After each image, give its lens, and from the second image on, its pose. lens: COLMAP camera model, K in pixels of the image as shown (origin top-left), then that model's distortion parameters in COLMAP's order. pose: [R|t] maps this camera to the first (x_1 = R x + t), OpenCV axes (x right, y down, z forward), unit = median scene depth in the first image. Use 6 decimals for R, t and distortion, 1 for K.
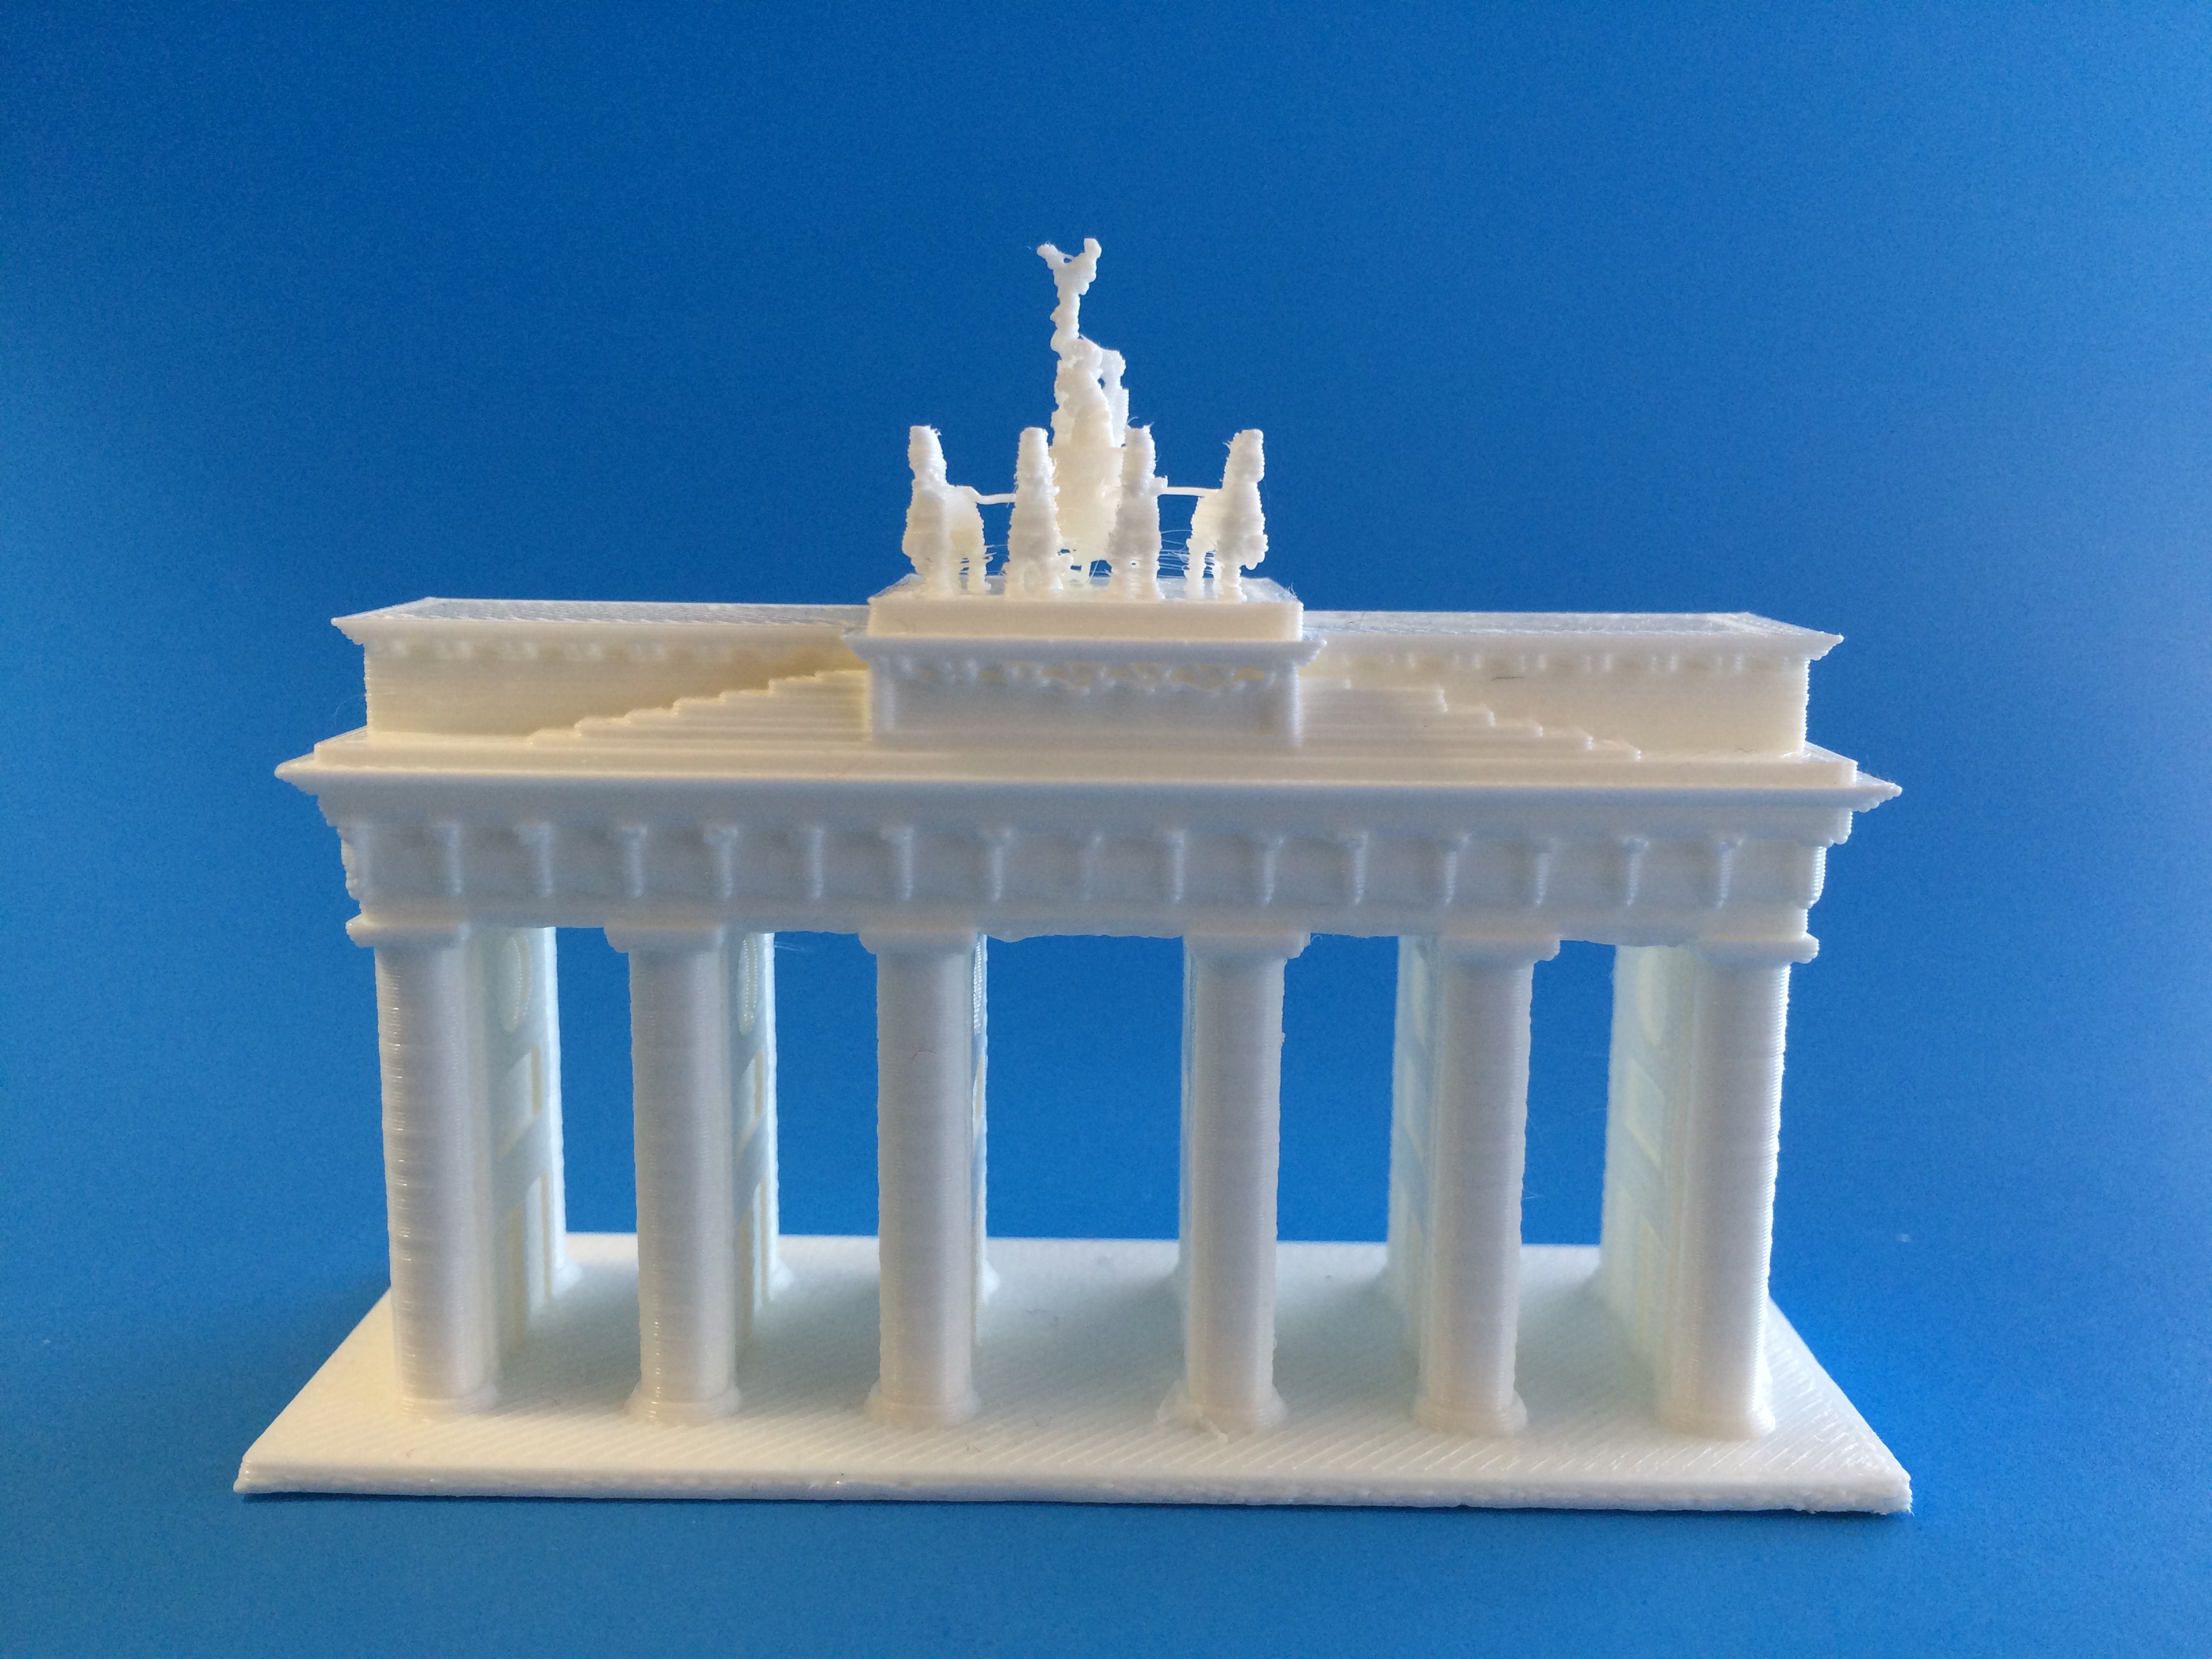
lens RADIAL K [[1972.7, 0, 1116.4], [0, 1972.7, 821.8], [0, 0, 1]] dist [0.017178, -0.082582]
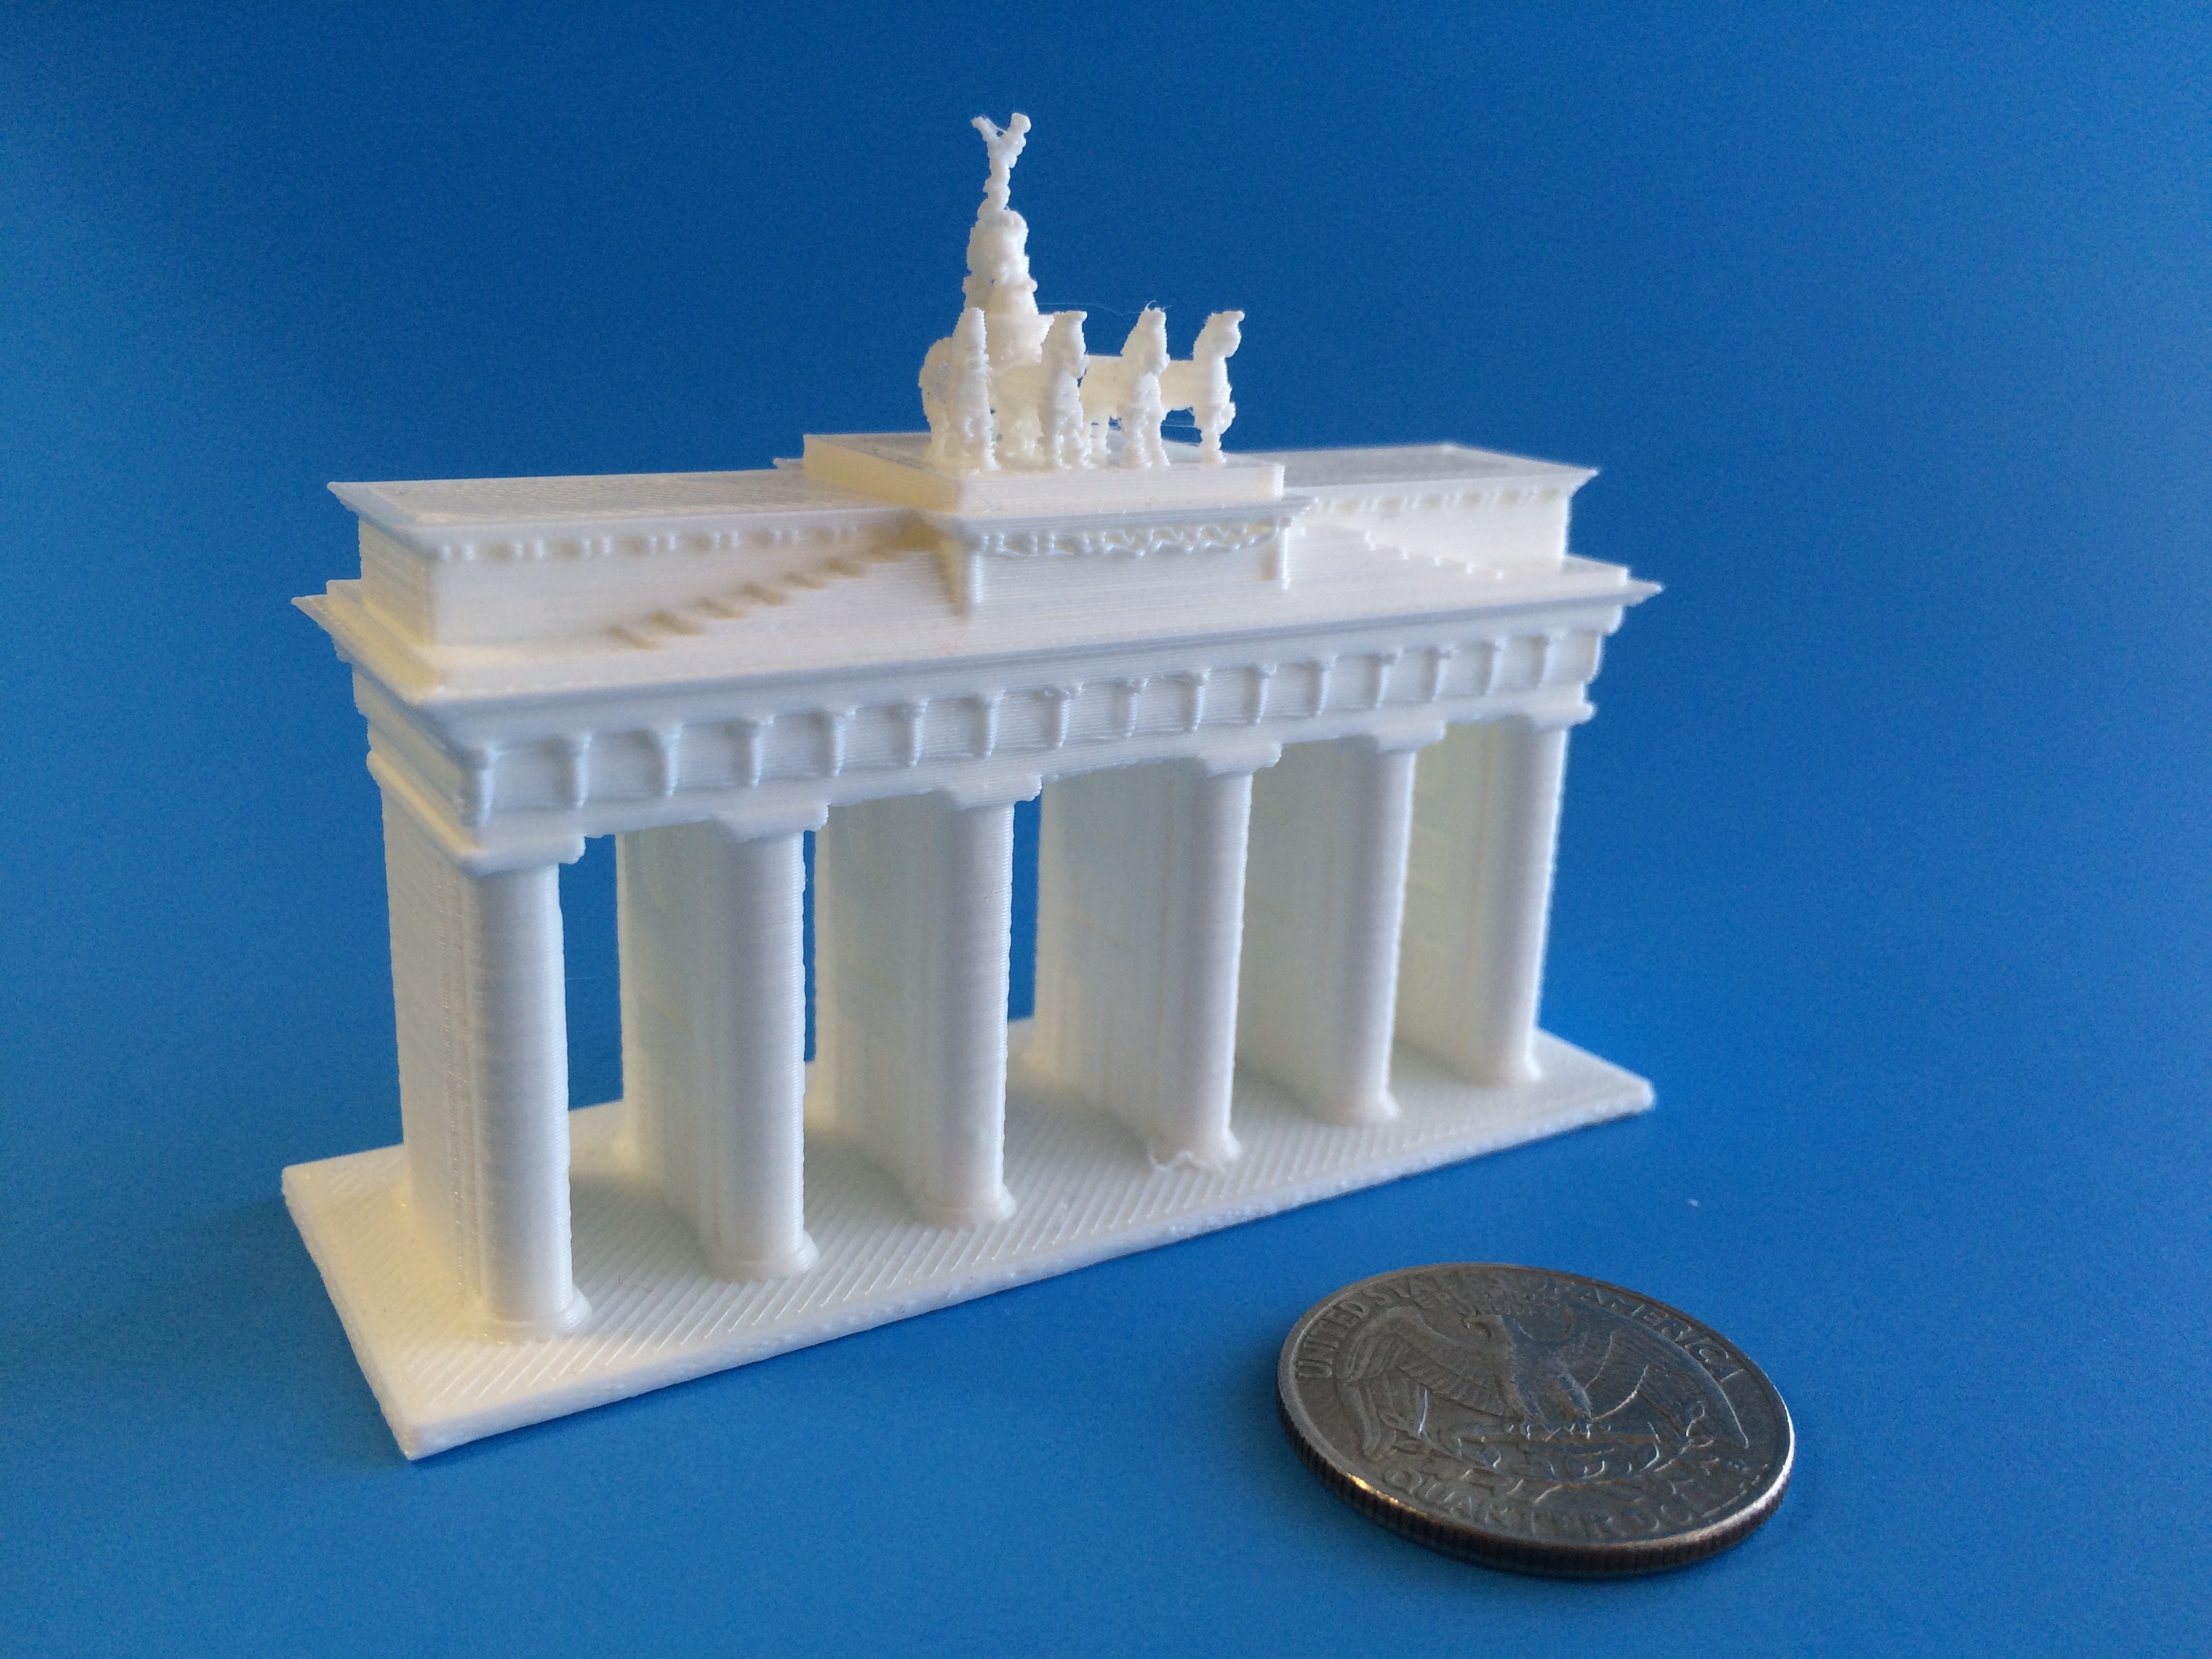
lens RADIAL K [[1972.7, 0, 1095.2], [0, 1972.7, 822.3], [0, 0, 1]] dist [0.017178, -0.082582]
pose [[0.844183, -0.136830, 0.518297, -0.604476], [0.064227, 0.985727, 0.155620, -0.087163], [-0.532193, -0.098083, 0.840922, 0.055565]]
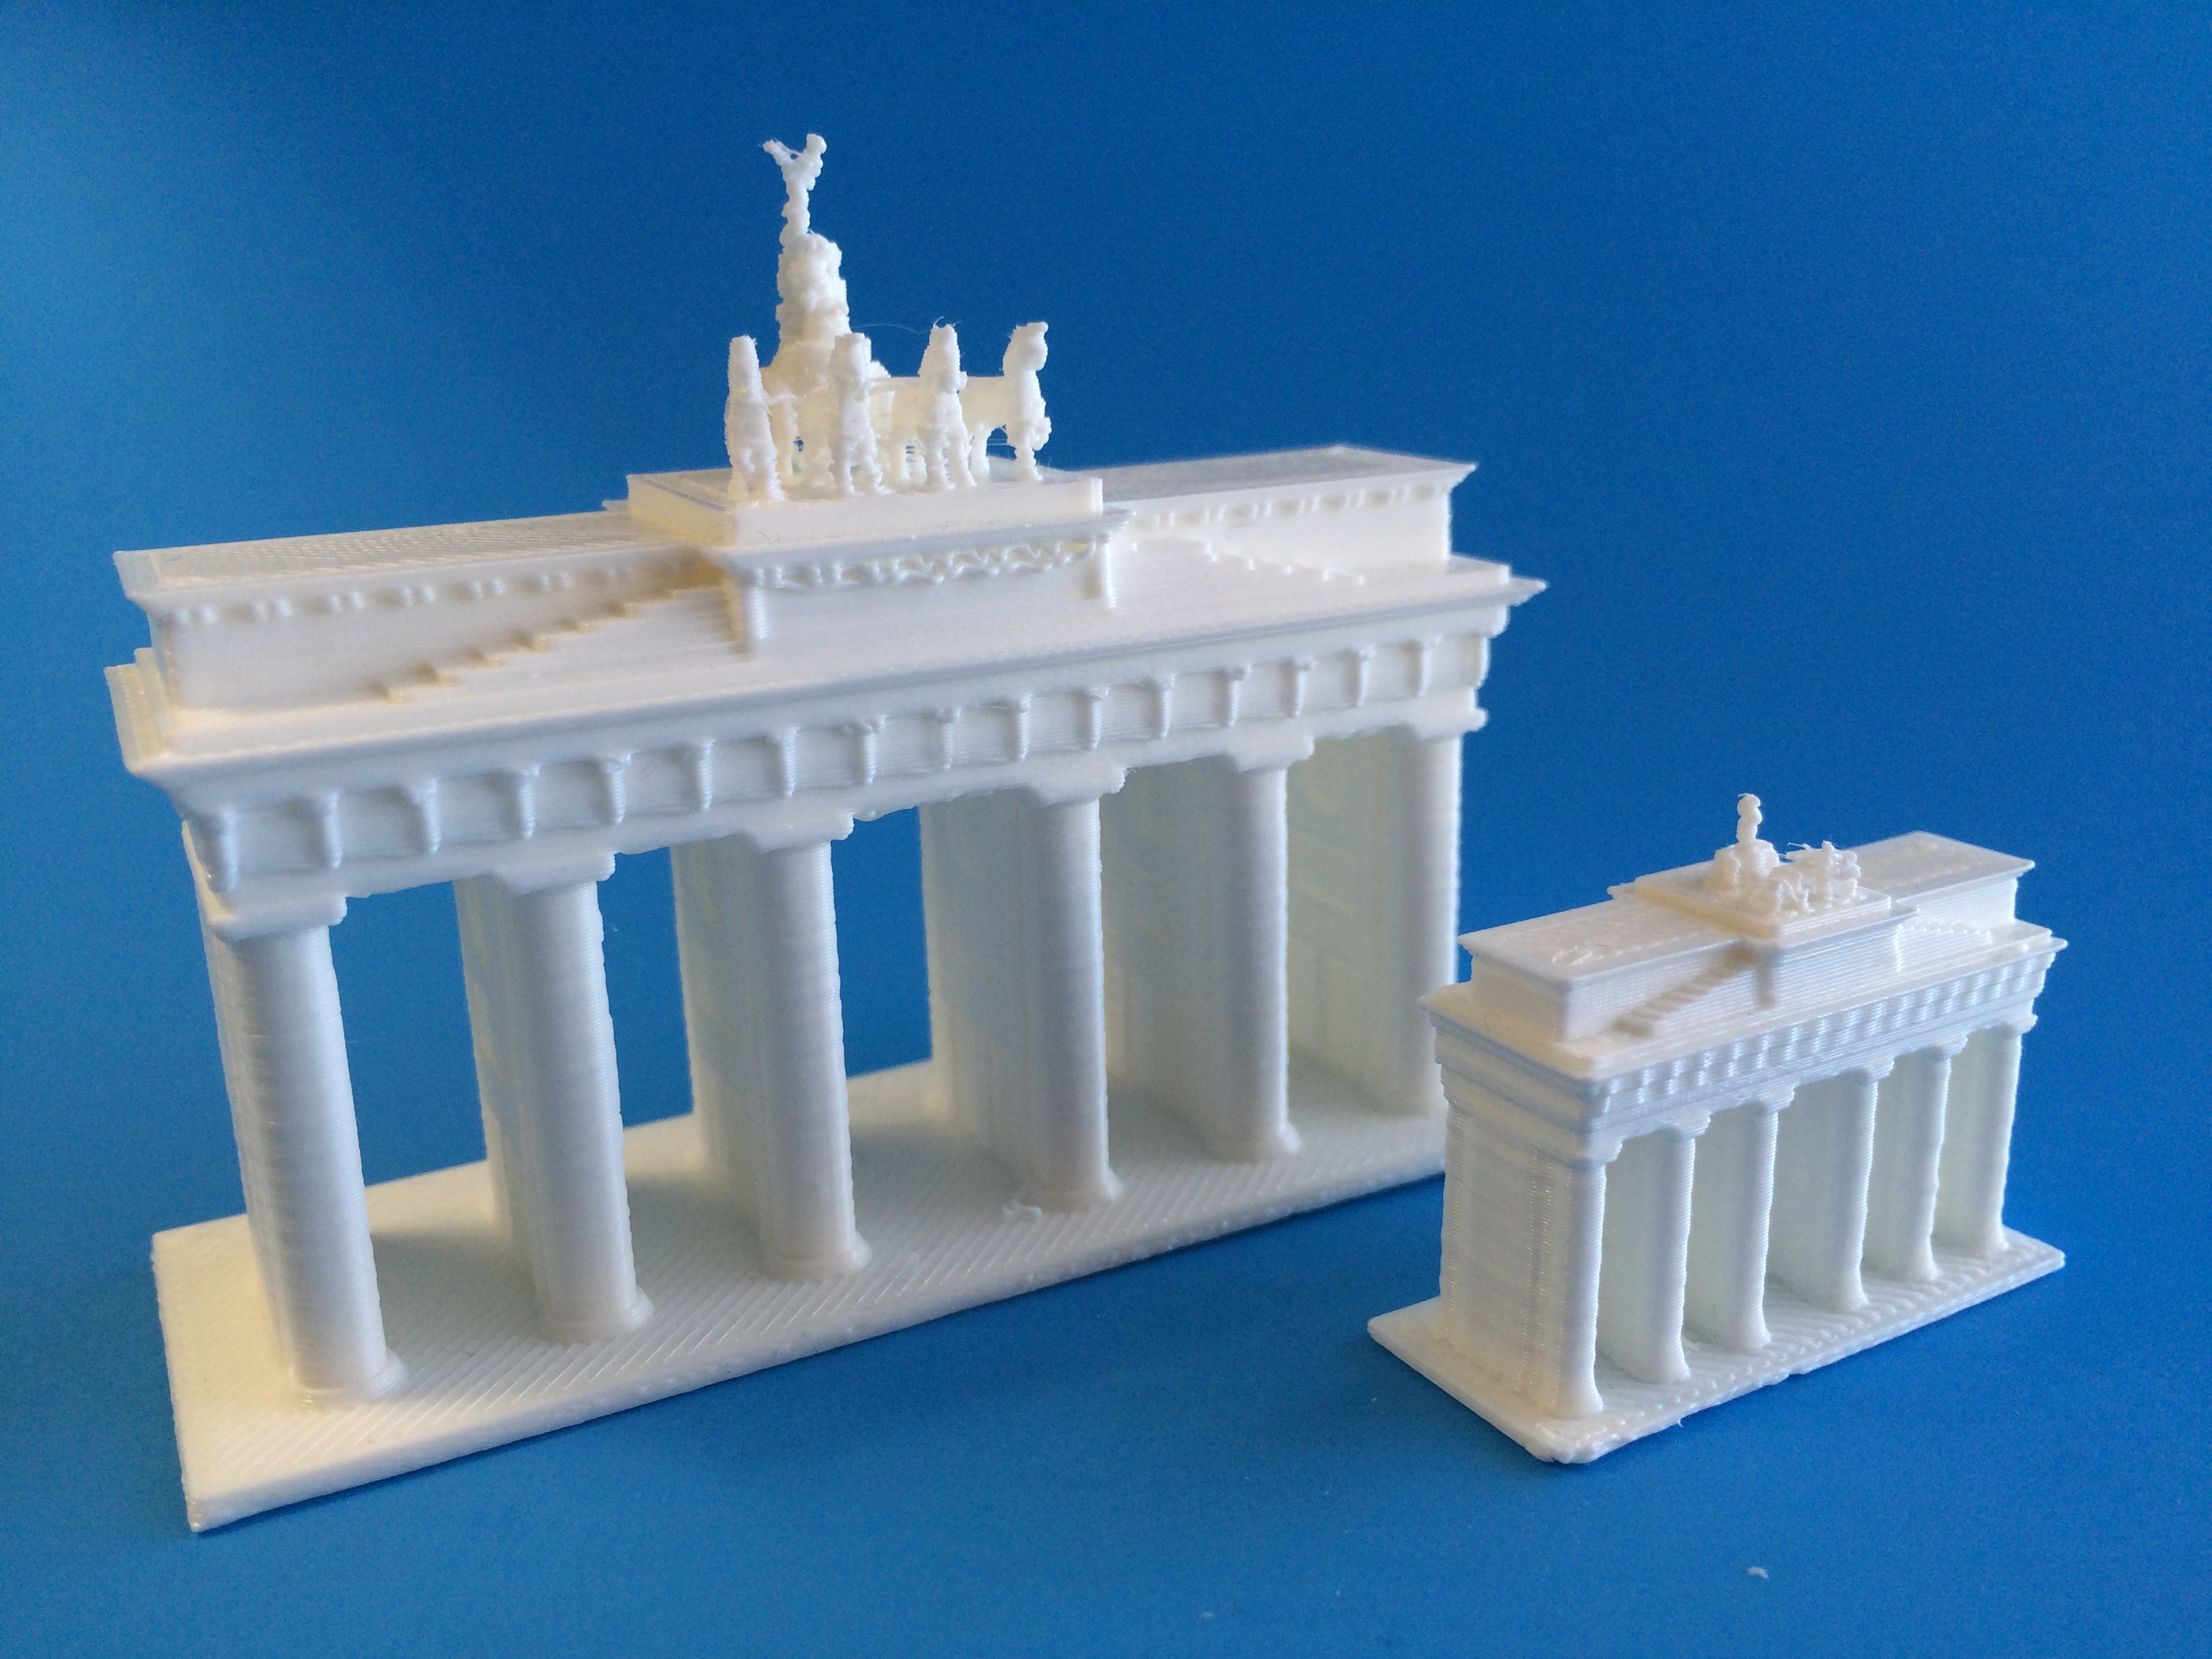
lens RADIAL K [[1972.7, 0, 1104.5], [0, 1972.7, 821.4], [0, 0, 1]] dist [0.017178, -0.082582]
pose [[0.879533, -0.167290, 0.445461, -0.416335], [0.117229, 0.983487, 0.137881, -0.070480], [-0.461171, -0.069050, 0.884620, -0.005103]]
